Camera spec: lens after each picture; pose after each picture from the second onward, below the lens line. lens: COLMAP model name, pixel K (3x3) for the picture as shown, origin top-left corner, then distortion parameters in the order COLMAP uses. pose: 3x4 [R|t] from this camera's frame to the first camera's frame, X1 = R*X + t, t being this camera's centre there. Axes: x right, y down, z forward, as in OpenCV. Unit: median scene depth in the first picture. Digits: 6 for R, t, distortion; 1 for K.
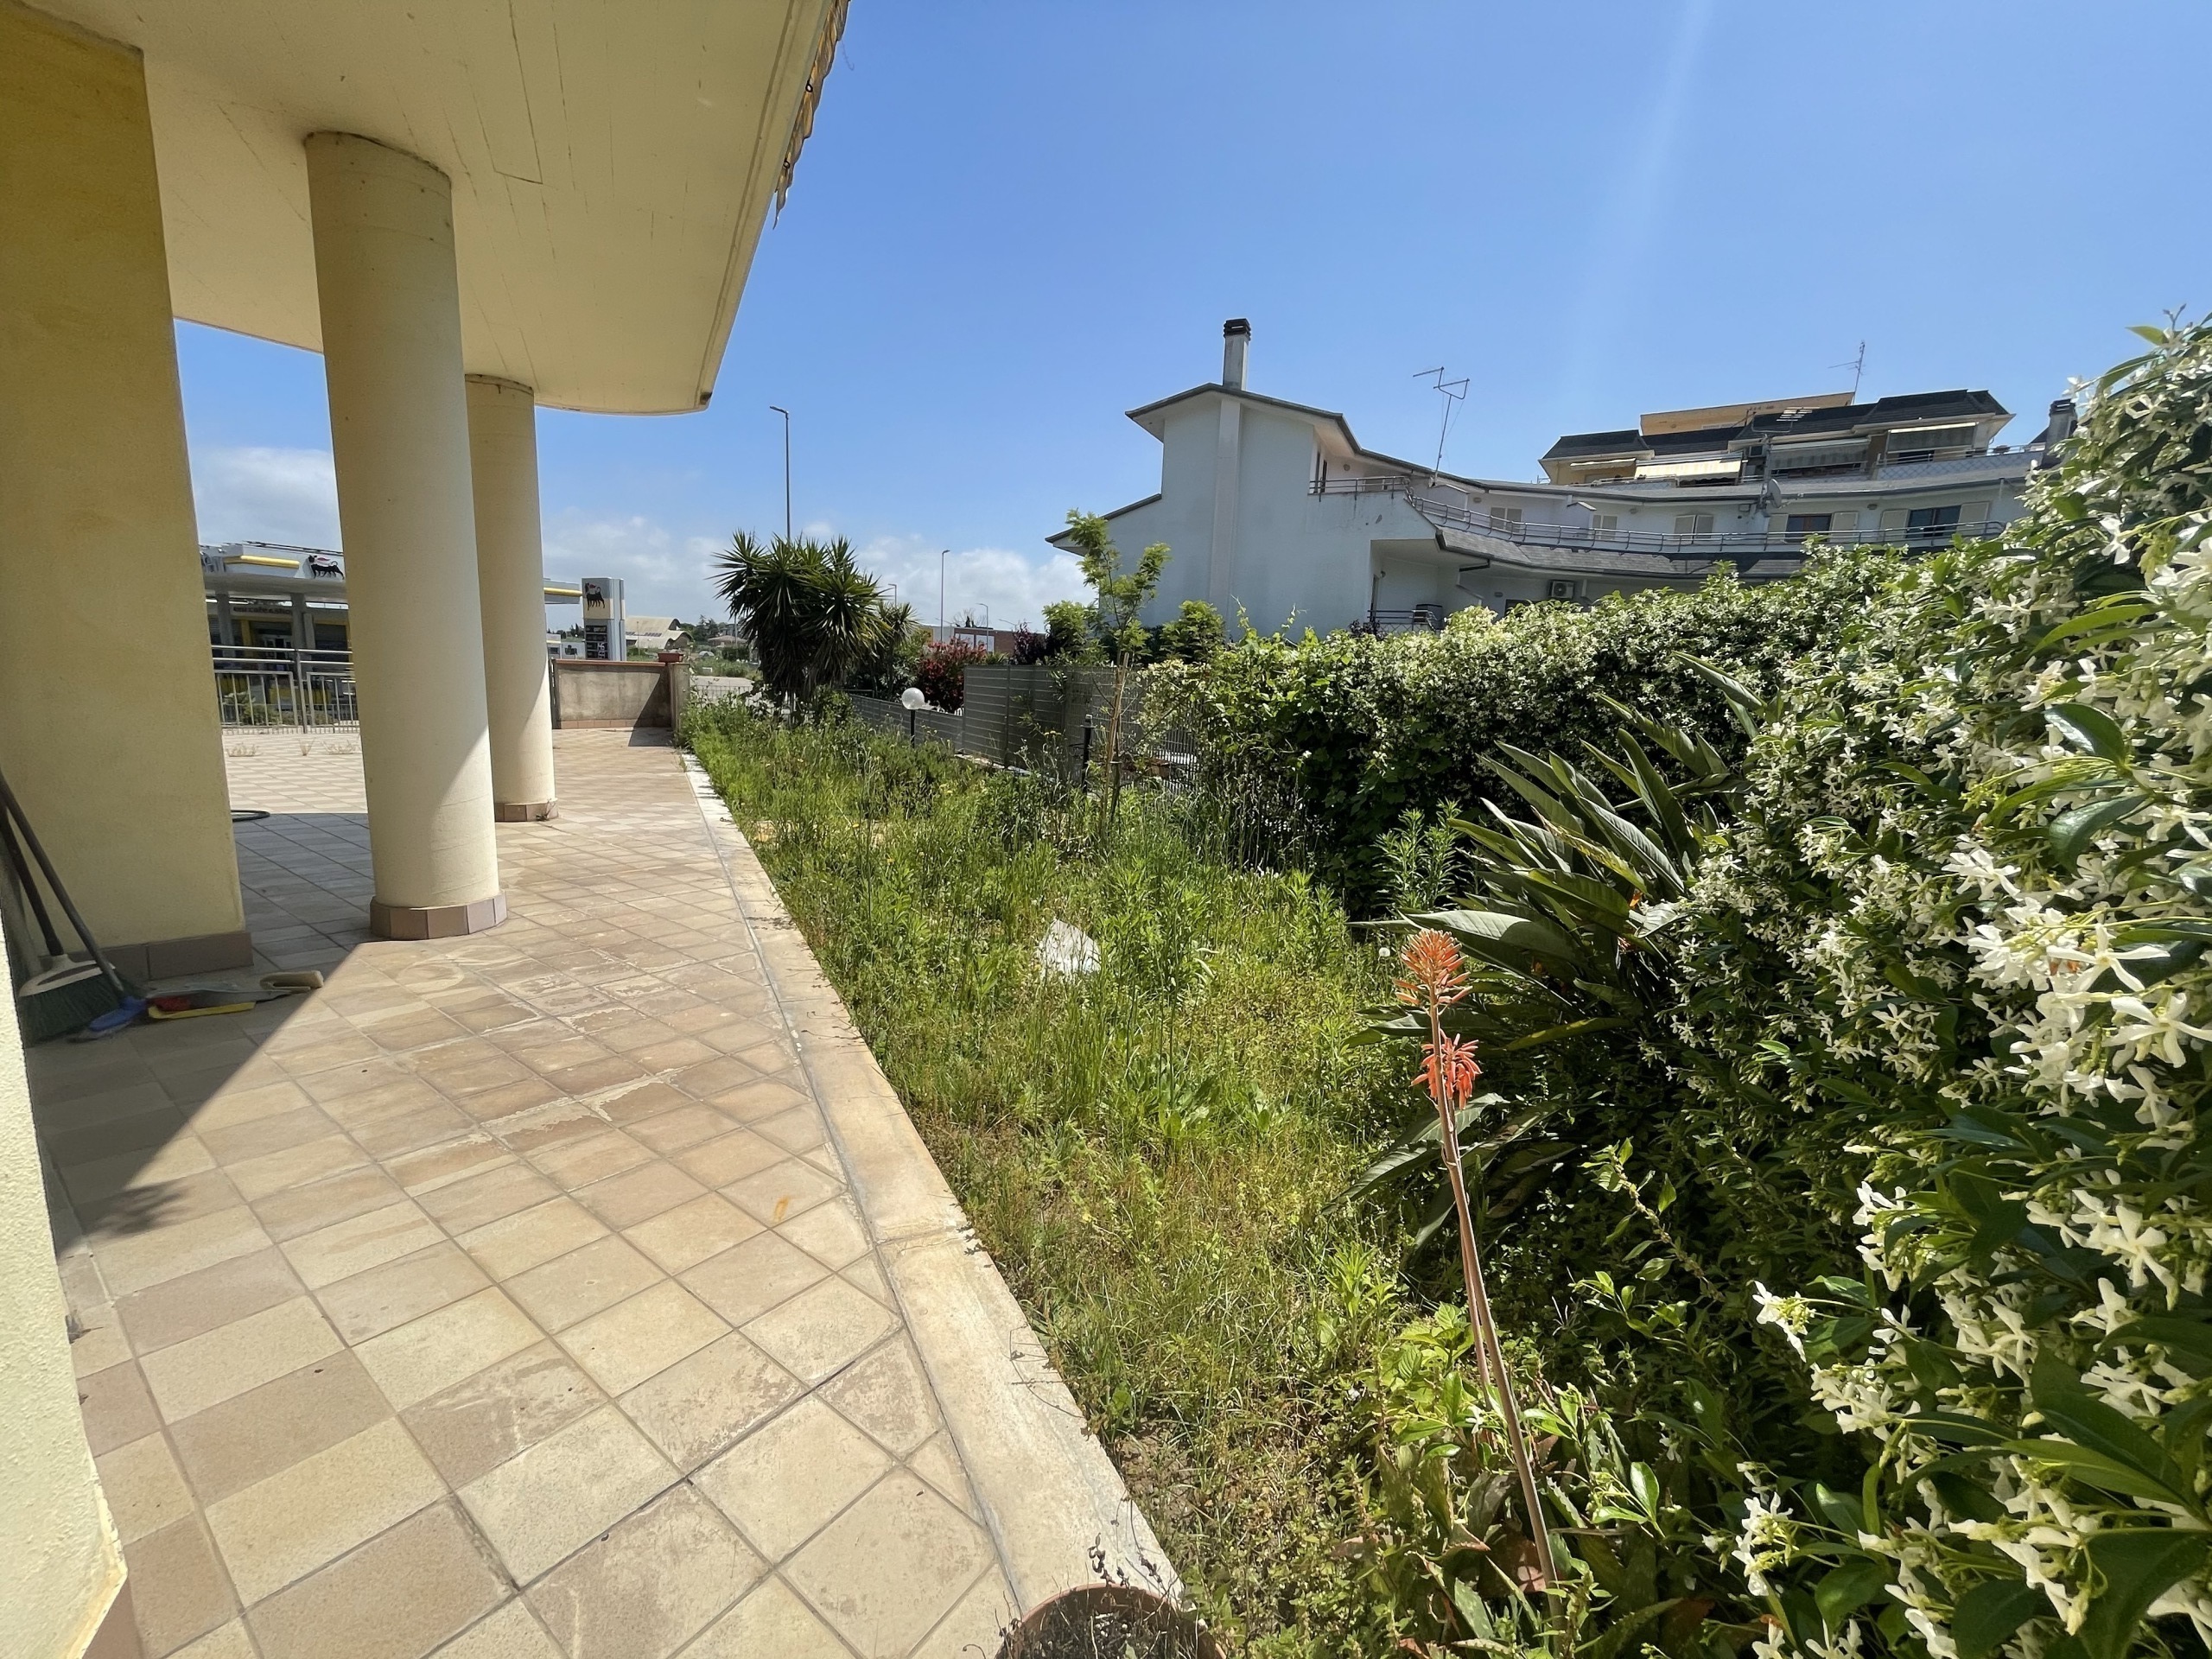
lens RADIAL K [[896.5, 0, 1100.5], [0, 896.5, 828.7], [0, 0, 1]] dist [-0.008496, 0.004371]
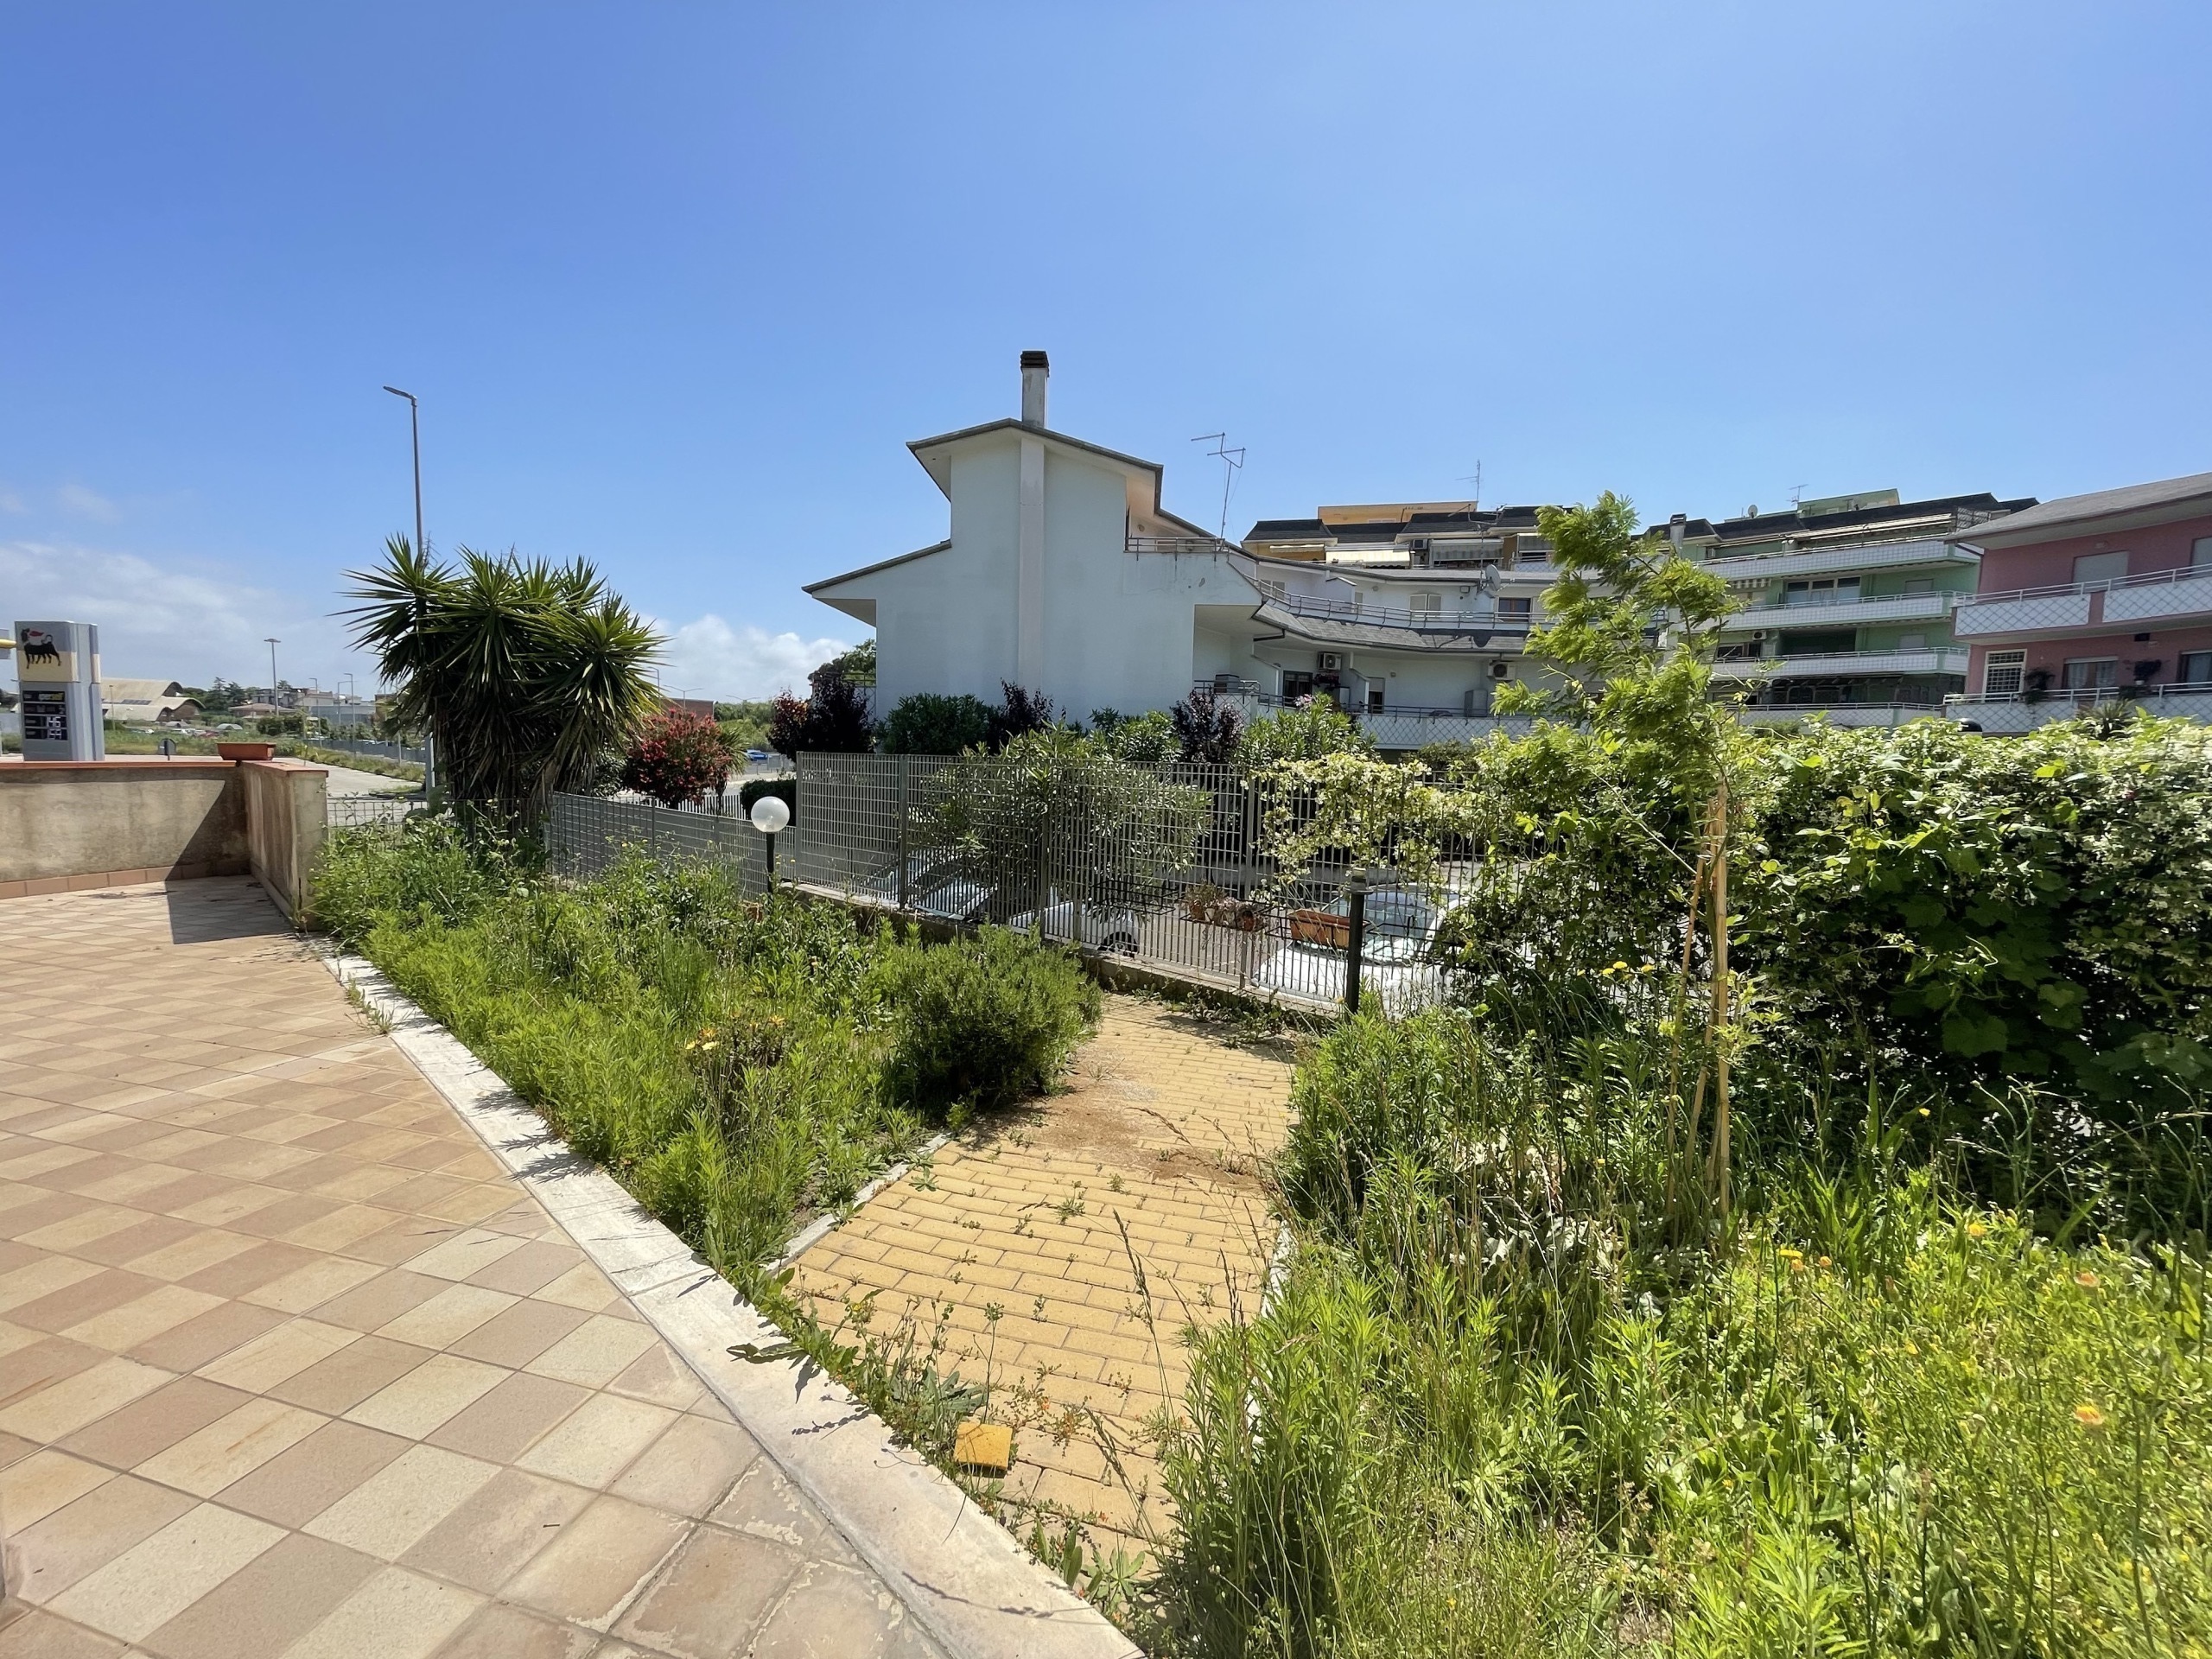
lens RADIAL K [[896.5, 0, 1099.0], [0, 896.5, 828.4], [0, 0, 1]] dist [-0.008496, 0.004371]
pose [[0.934260, -0.049433, 0.353150, -0.110825], [0.075115, 0.995405, -0.059381, -0.042526], [-0.348592, 0.082004, 0.933680, 0.179518]]
